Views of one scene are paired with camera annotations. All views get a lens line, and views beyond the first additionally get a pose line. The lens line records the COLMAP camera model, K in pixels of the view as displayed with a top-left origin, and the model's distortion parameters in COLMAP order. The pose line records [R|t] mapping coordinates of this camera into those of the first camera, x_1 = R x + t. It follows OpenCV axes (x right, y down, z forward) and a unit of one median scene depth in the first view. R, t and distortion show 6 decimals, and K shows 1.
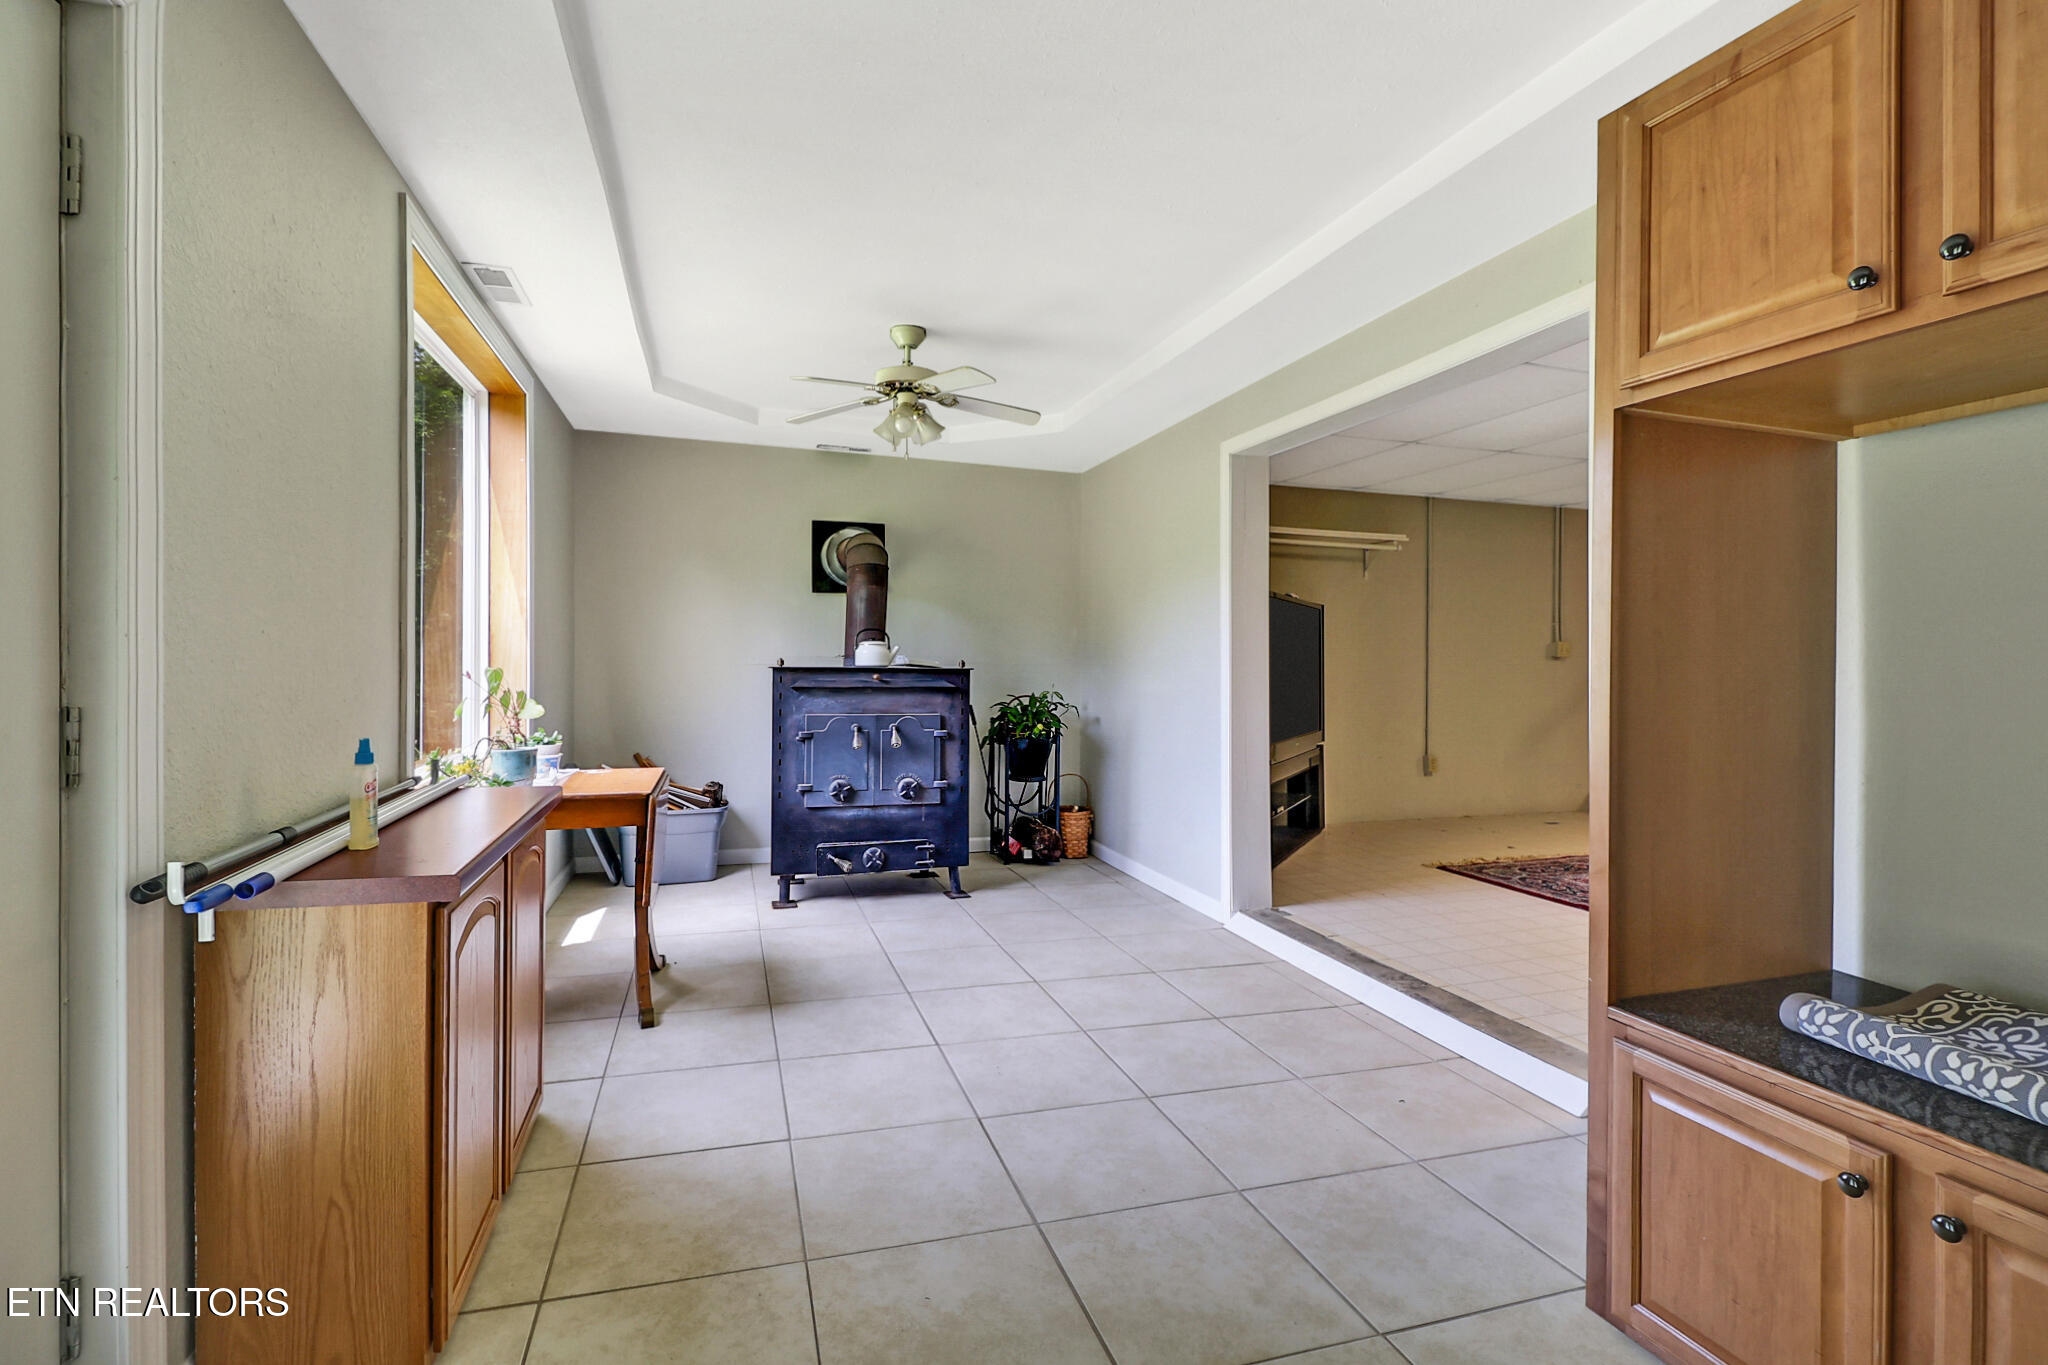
lens RADIAL K [[945.3, 0, 1004.6], [0, 945.3, 653.2], [0, 0, 1]] dist [0.000616, -0.012504]
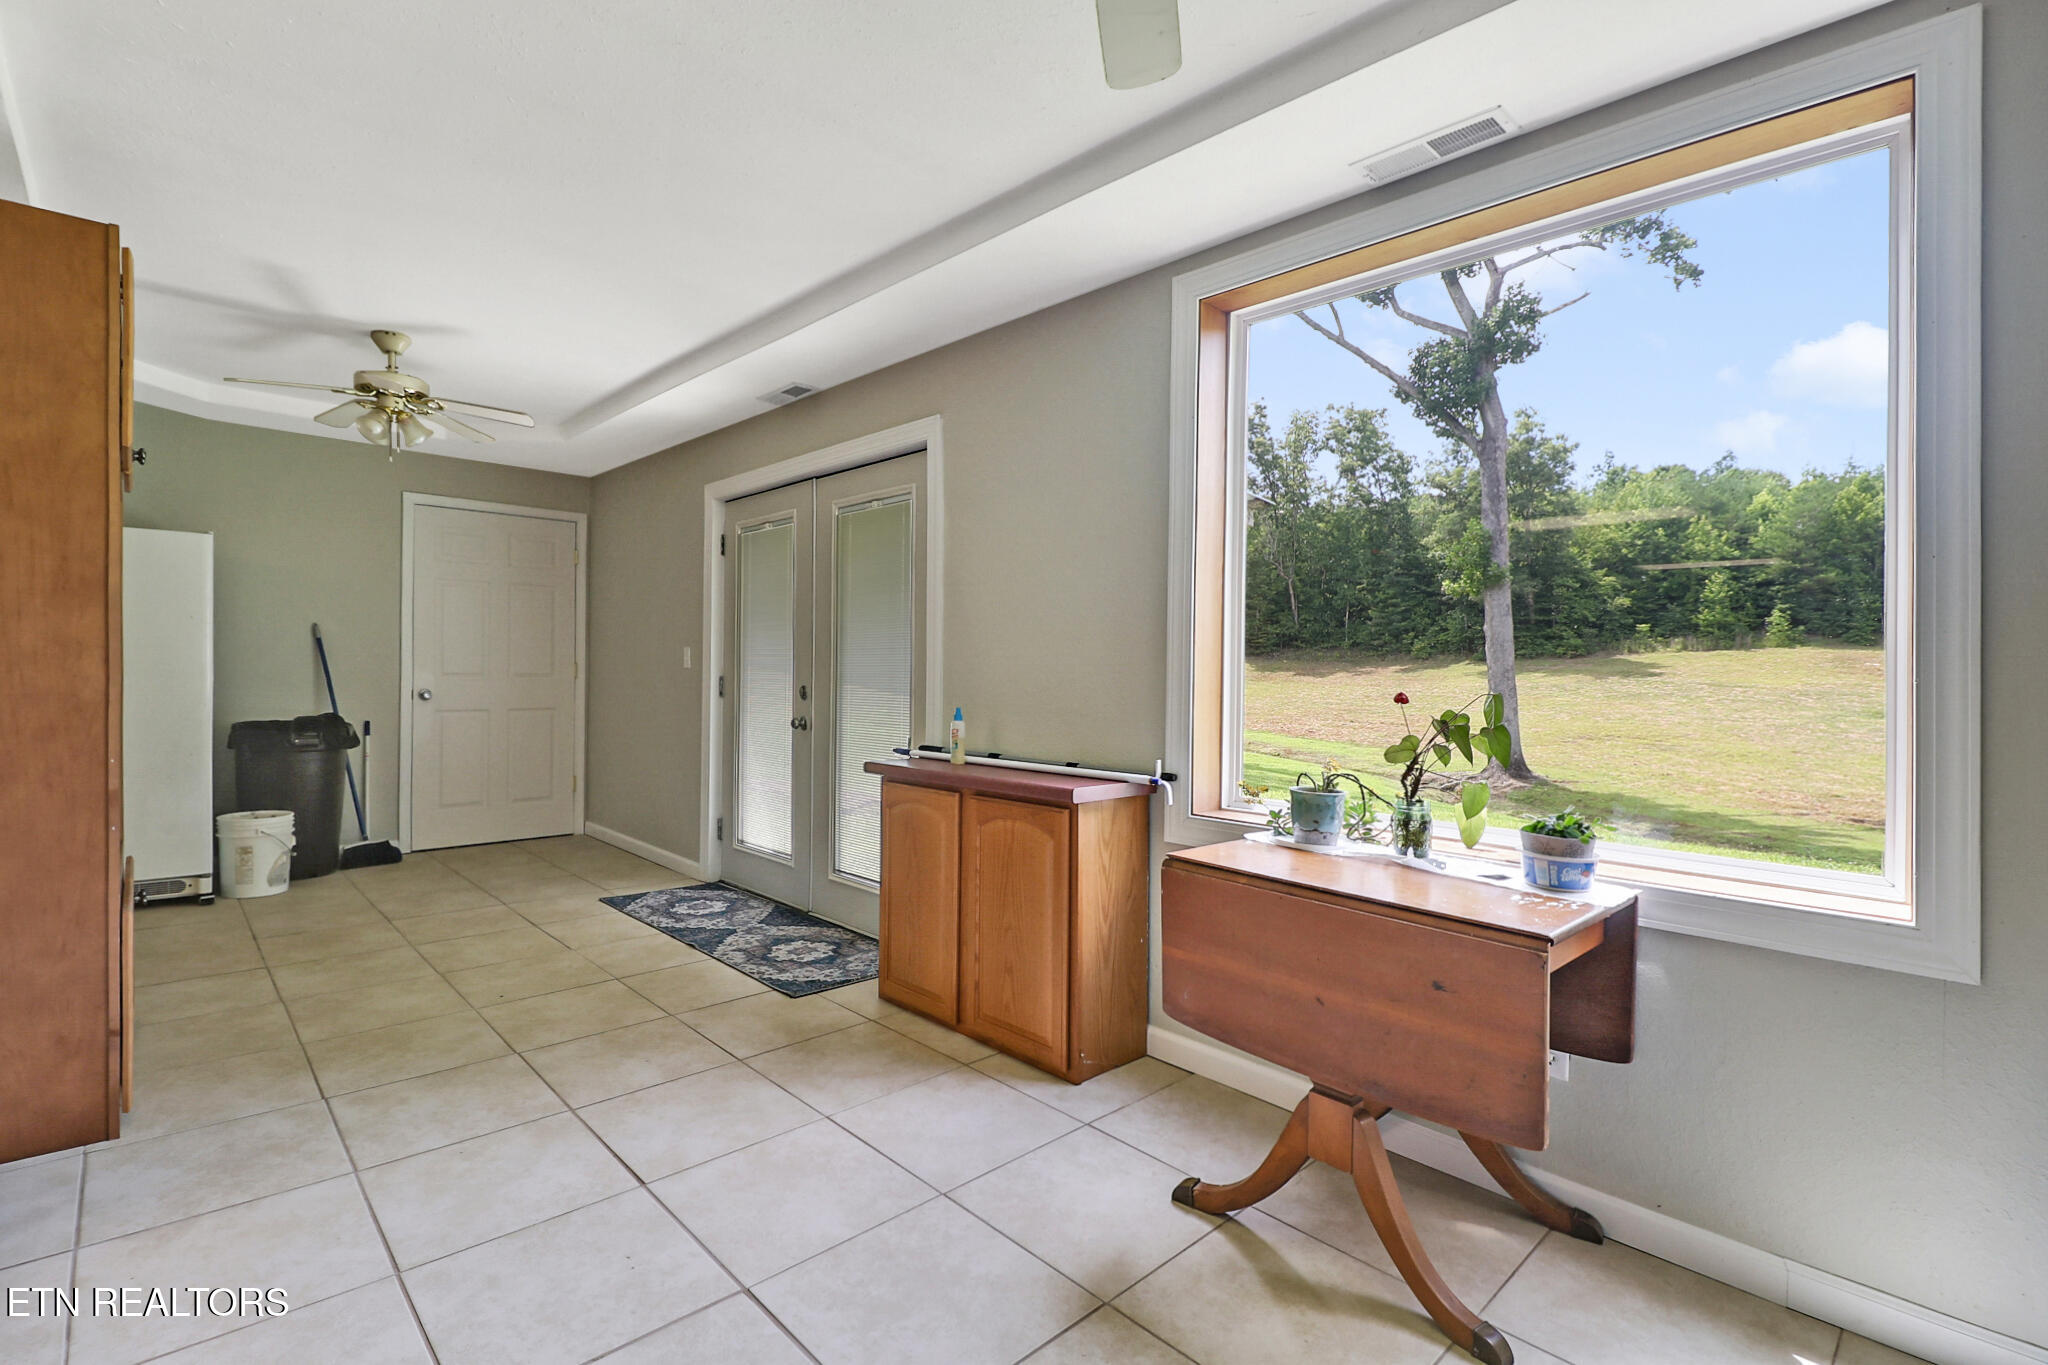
lens RADIAL K [[945.3, 0, 1004.6], [0, 945.3, 653.2], [0, 0, 1]] dist [0.000616, -0.012504]
pose [[-0.895945, -0.028679, -0.443238, 0.085052], [-0.020443, 0.999518, -0.023348, 0.017974], [0.443694, -0.011858, -0.896100, 2.233239]]
